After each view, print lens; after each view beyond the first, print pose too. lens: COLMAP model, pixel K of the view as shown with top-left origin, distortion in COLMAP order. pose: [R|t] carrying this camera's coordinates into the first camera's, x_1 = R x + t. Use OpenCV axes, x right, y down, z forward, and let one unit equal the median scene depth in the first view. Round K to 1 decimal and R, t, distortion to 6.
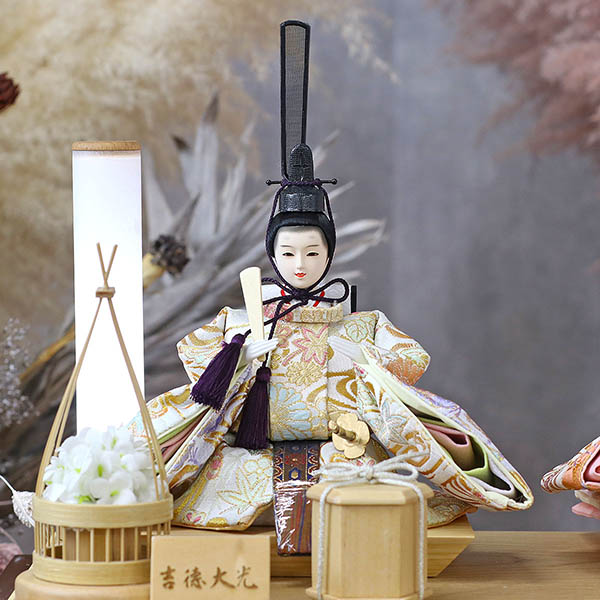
lens RADIAL K [[3184.7, 0, 298.7], [0, 3184.7, 301.2], [0, 0, 1]] dist [-0.105687, 0.000000]
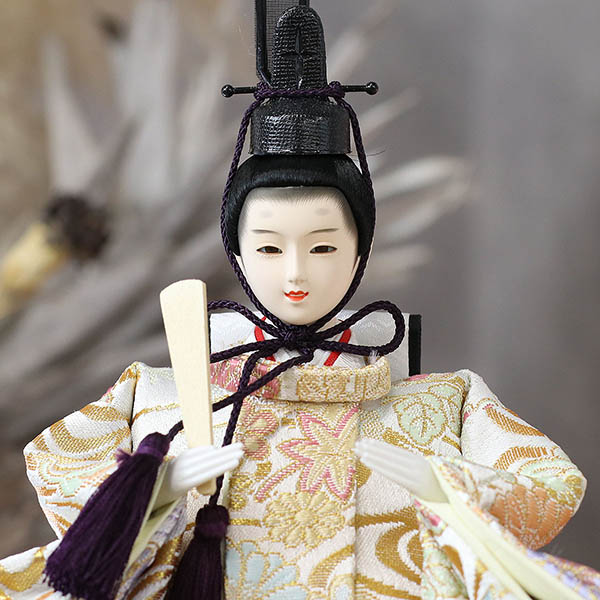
lens RADIAL K [[3184.7, 0, 300.4], [0, 3184.7, 299.6], [0, 0, 1]] dist [-0.105687, 0.000000]
pose [[0.999831, -0.001838, -0.018303, 0.009444], [0.002279, 0.999707, 0.024085, -0.018700], [0.018253, -0.024123, 0.999542, 0.555277]]
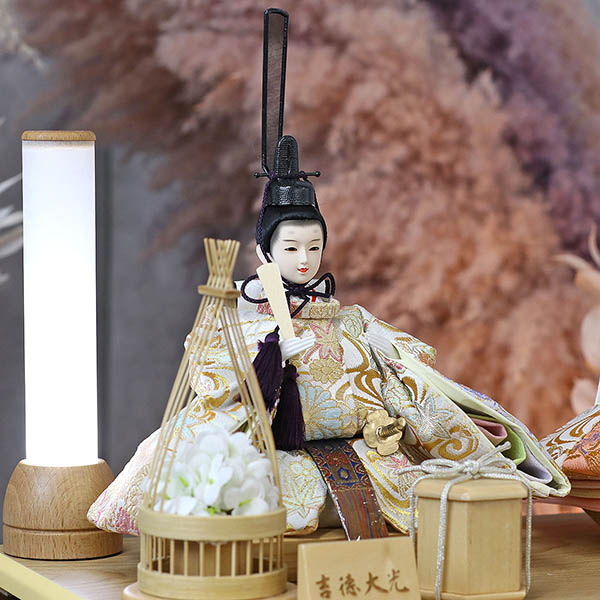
lens RADIAL K [[3184.7, 0, 300.1], [0, 3184.7, 299.1], [0, 0, 1]] dist [-0.105687, 0.000000]
pose [[0.853134, -0.021372, 0.521254, -0.513122], [0.018308, 0.999772, 0.011027, -0.010237], [-0.521371, 0.000135, 0.853330, 0.170791]]
